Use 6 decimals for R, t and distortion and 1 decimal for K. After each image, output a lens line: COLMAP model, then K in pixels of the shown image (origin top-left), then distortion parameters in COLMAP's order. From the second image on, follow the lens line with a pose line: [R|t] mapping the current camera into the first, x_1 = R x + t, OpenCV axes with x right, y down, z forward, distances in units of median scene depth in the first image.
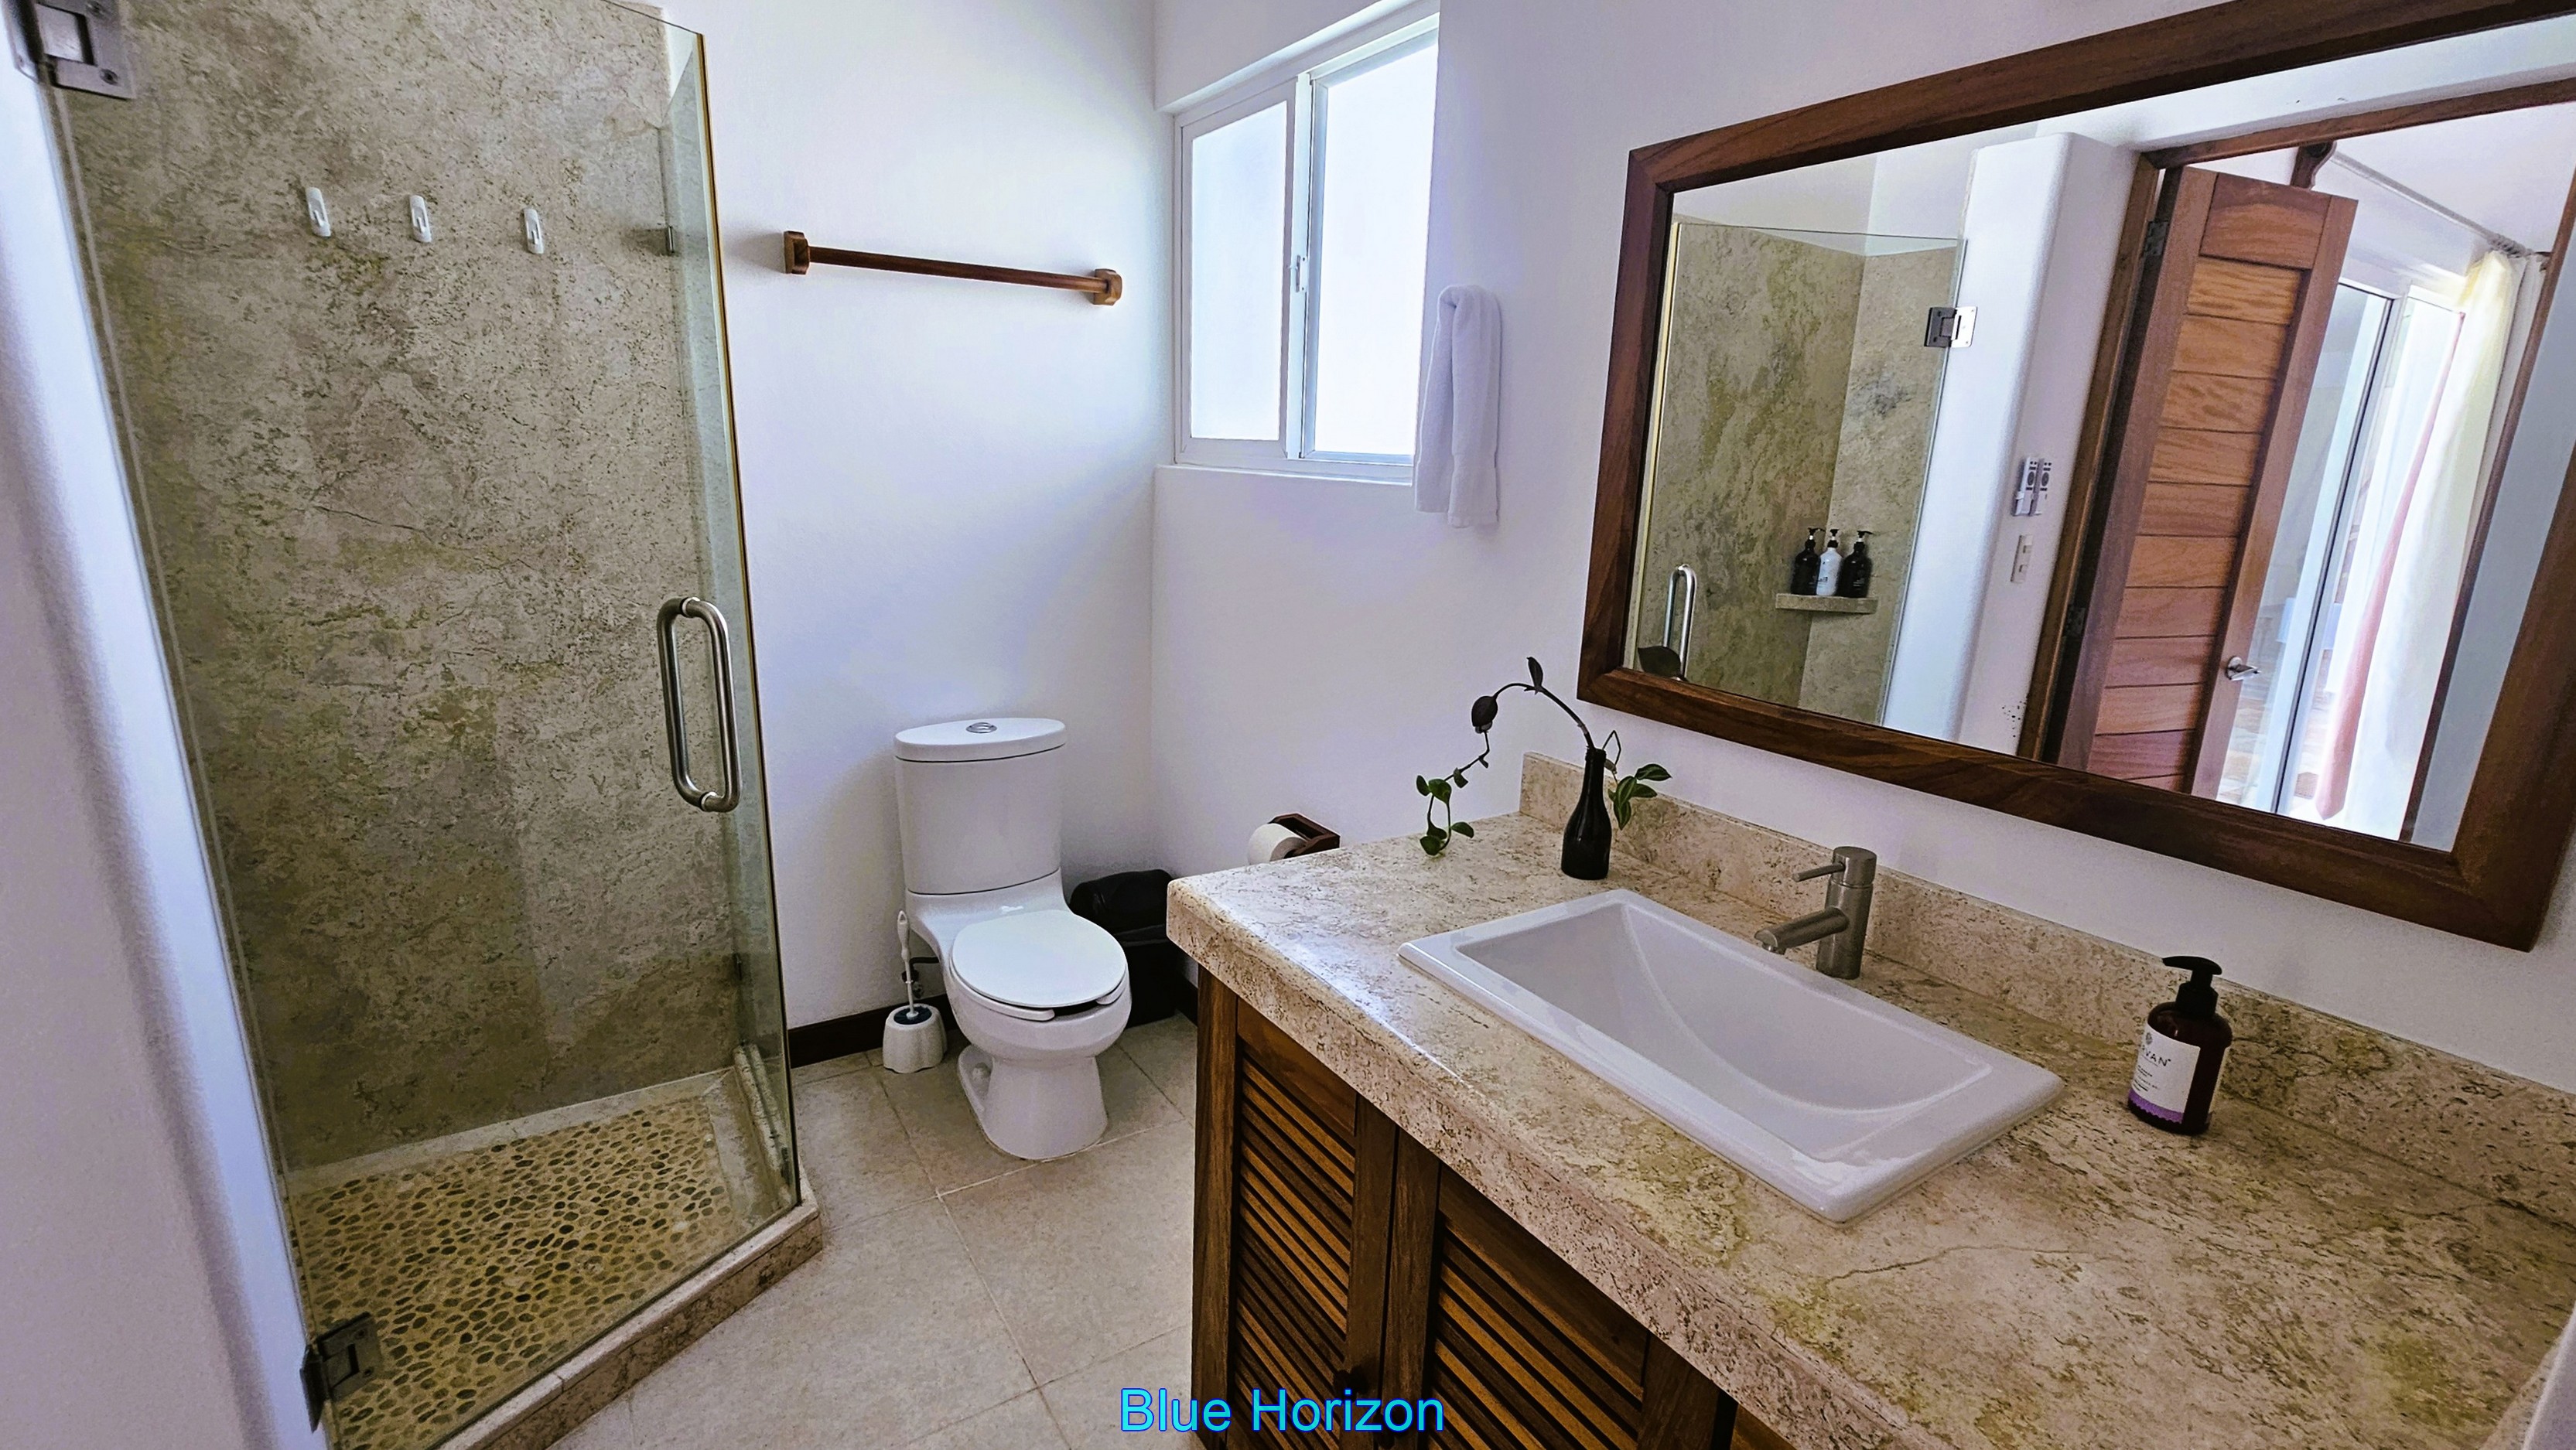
lens RADIAL K [[1124.6, 0, 1279.5], [0, 1124.6, 728.8], [0, 0, 1]] dist [-0.001301, 0.001243]
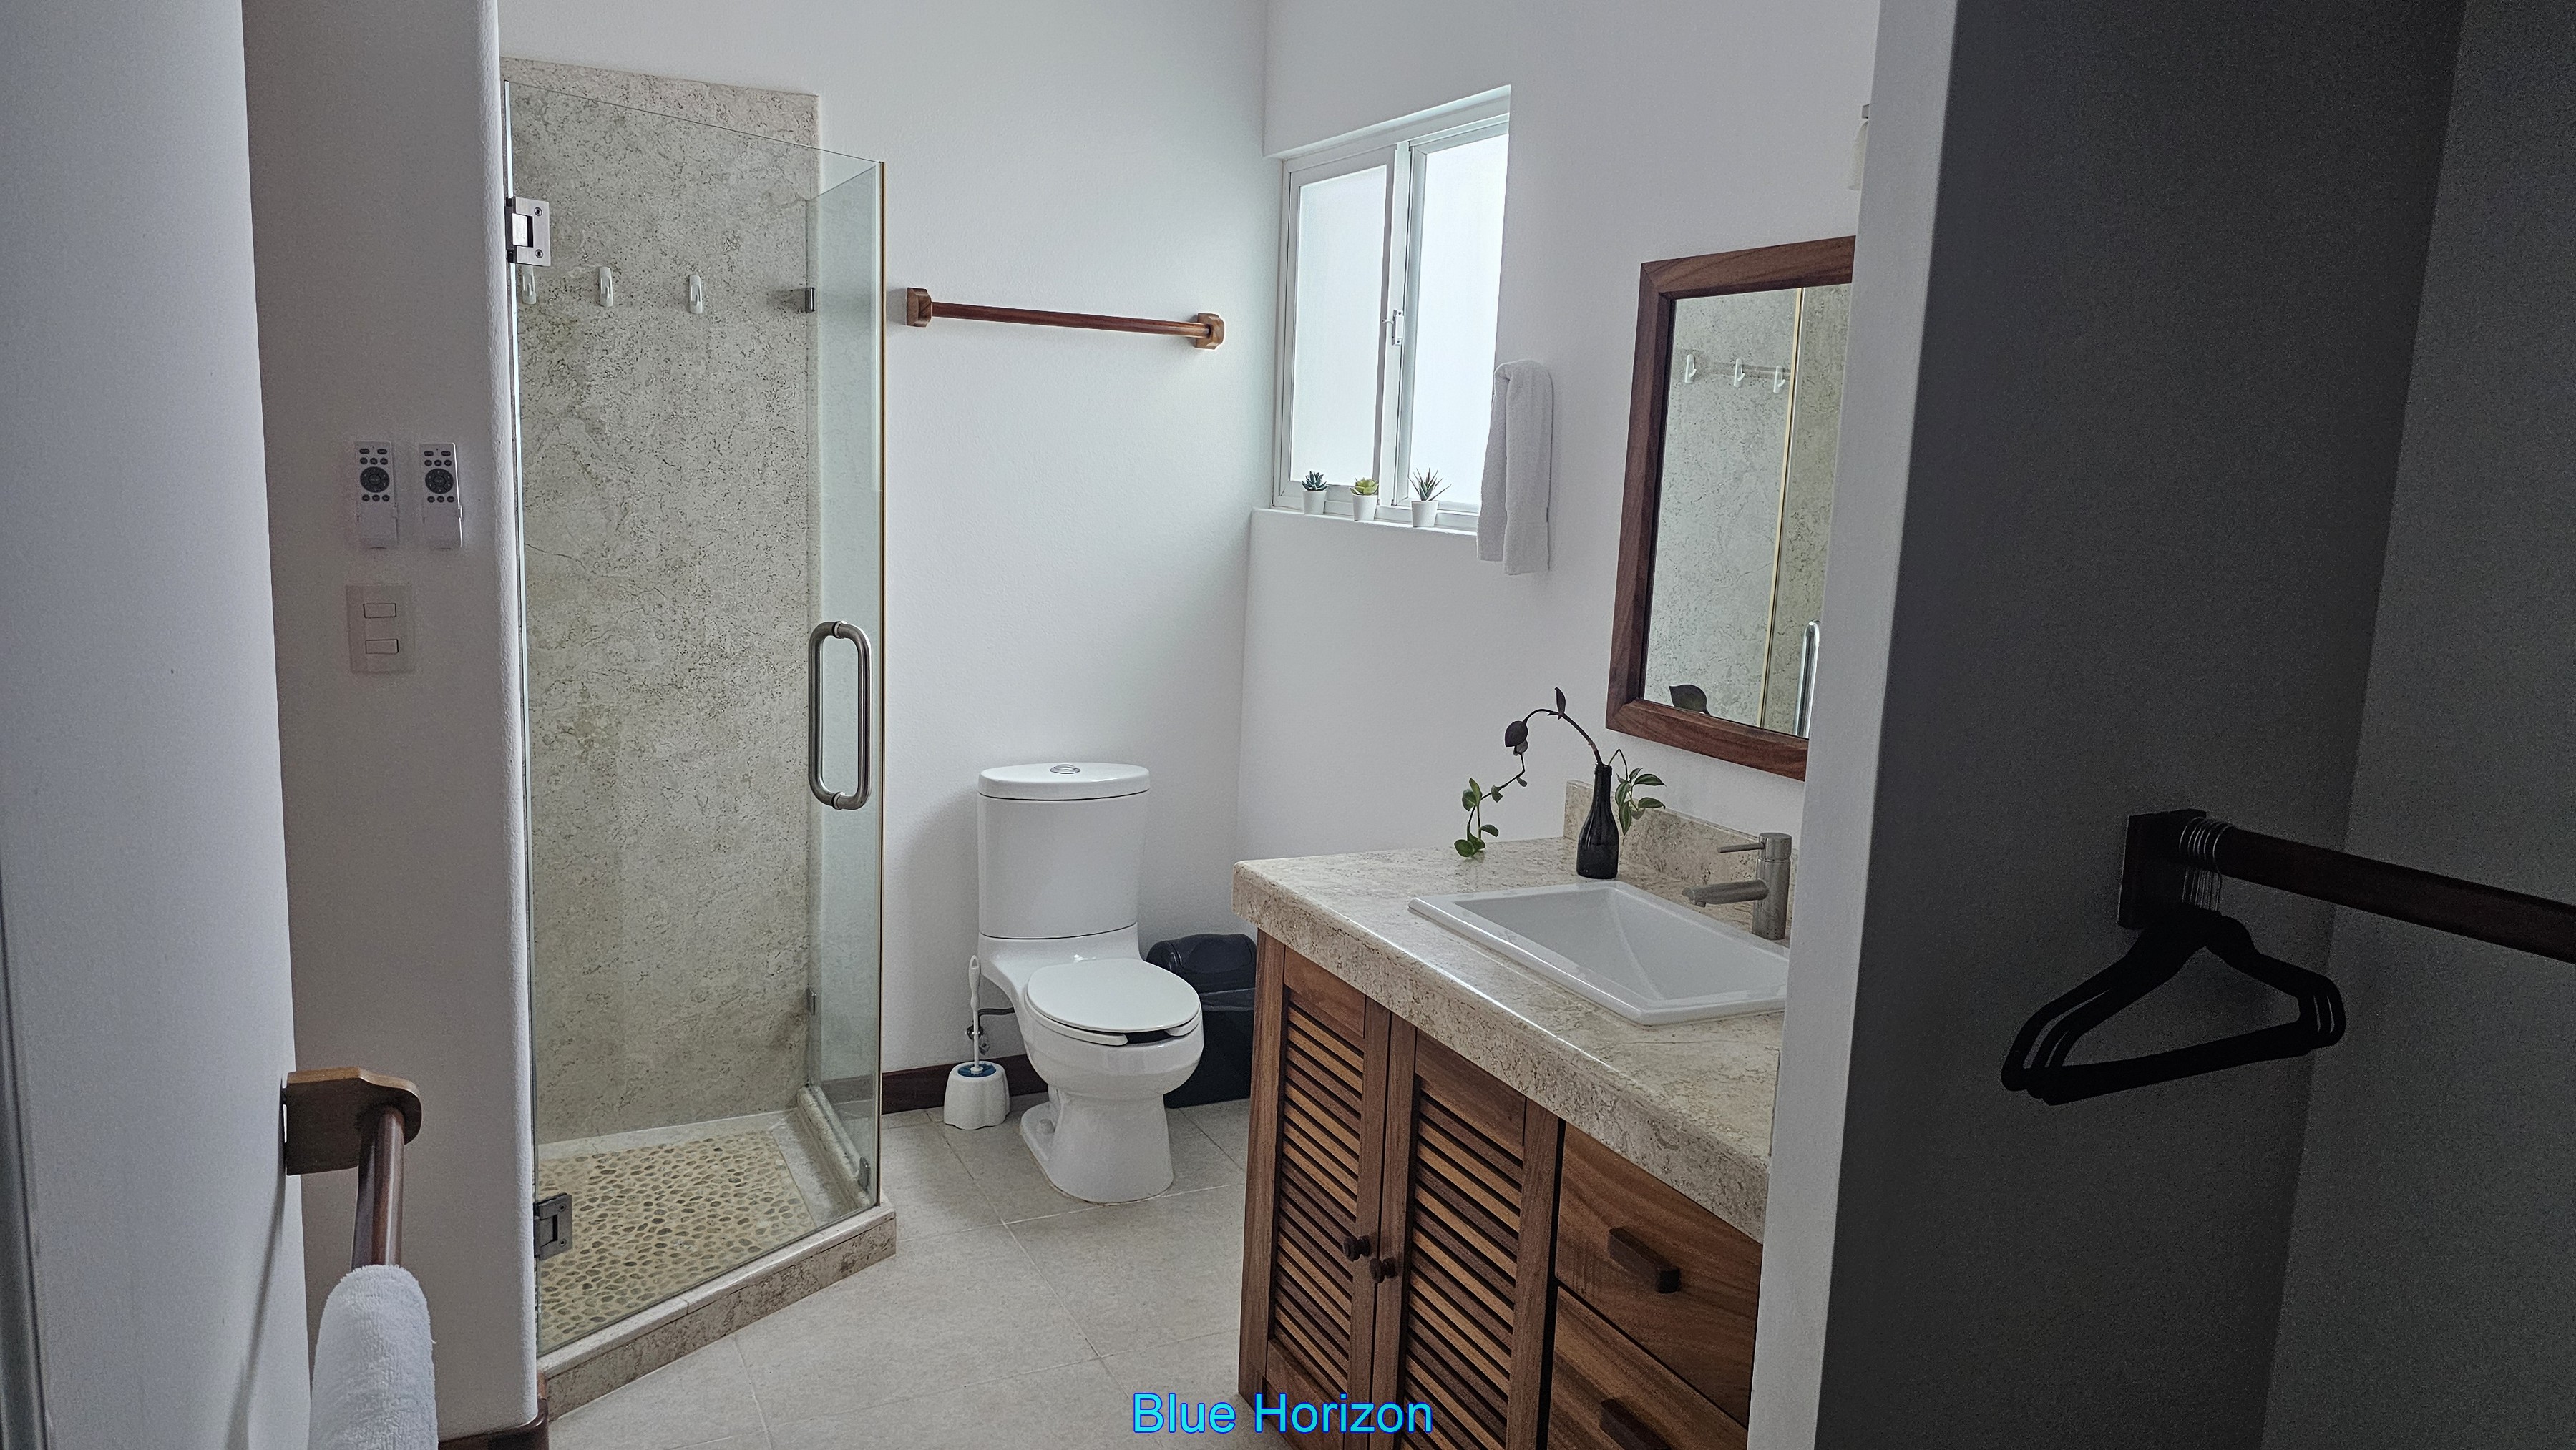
lens RADIAL K [[1720.8, 0, 1279.4], [0, 1720.8, 726.3], [0, 0, 1]] dist [0.107463, -0.145000]
pose [[0.993816, 0.027810, -0.107496, 0.105921], [-0.037476, 0.995329, -0.088969, 0.114026], [0.104520, 0.092448, 0.990217, -0.612945]]
